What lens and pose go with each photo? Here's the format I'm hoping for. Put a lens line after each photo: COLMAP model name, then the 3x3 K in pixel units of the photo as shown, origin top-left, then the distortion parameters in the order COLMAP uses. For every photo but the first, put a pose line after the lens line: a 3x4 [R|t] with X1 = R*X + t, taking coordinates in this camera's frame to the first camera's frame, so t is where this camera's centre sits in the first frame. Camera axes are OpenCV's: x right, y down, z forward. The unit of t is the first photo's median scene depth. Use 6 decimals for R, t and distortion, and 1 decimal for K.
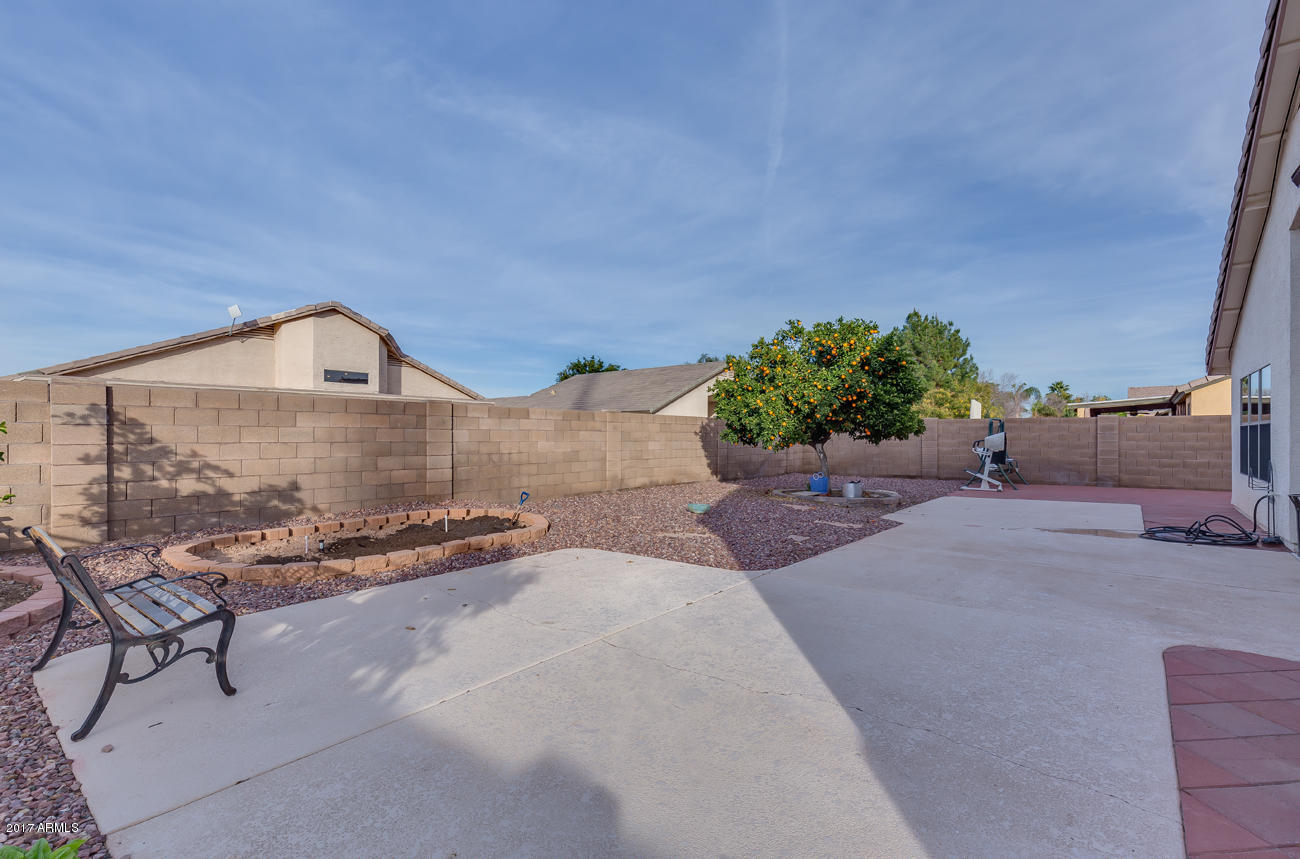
lens RADIAL K [[612.3, 0, 650.0], [0, 612.3, 429.5], [0, 0, 1]] dist [0.000082, 0.000004]
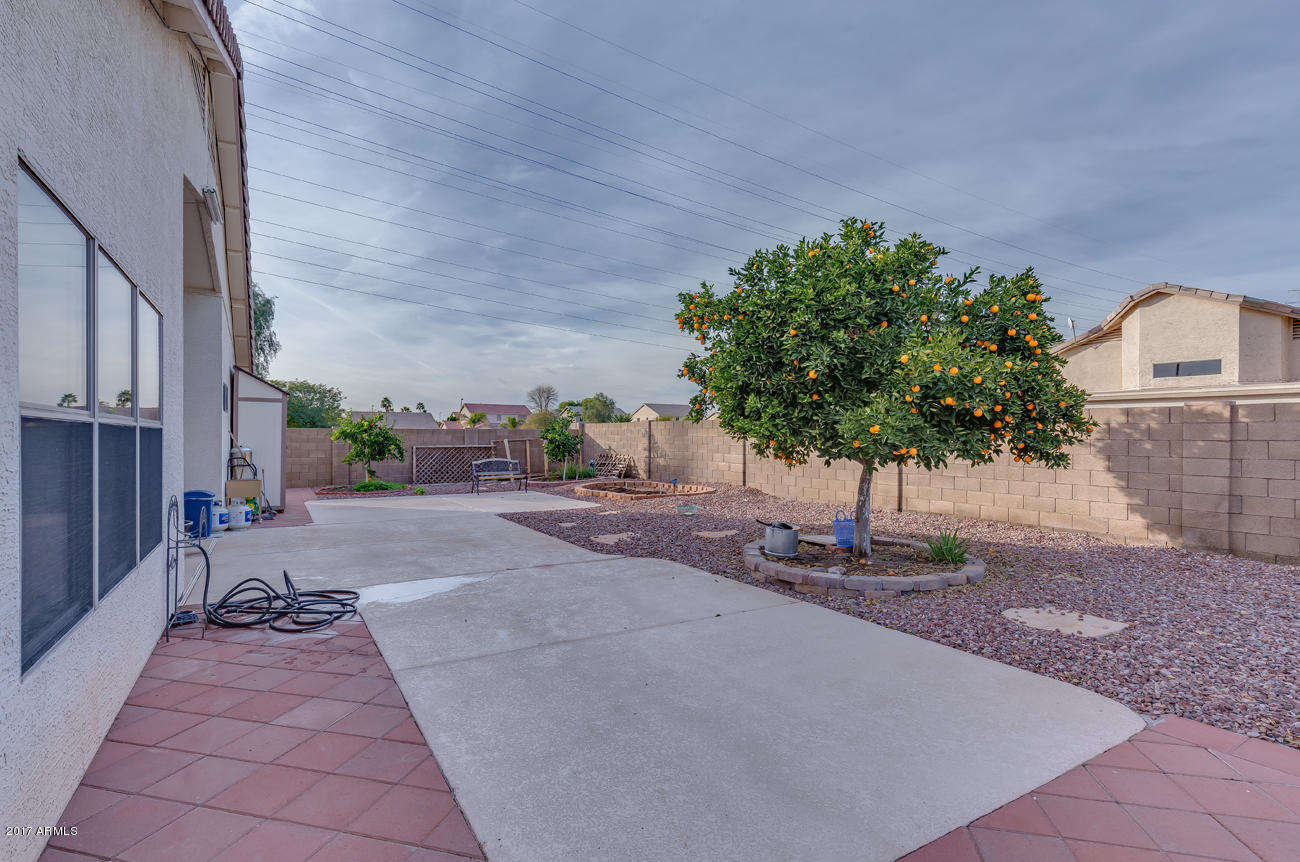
lens RADIAL K [[612.3, 0, 650.0], [0, 612.3, 431.0], [0, 0, 1]] dist [0.000082, 0.000004]
pose [[-0.345750, -0.004240, -0.938317, 0.548145], [0.012029, 0.999888, -0.008951, -0.003208], [0.938250, -0.014382, -0.345660, 0.636555]]
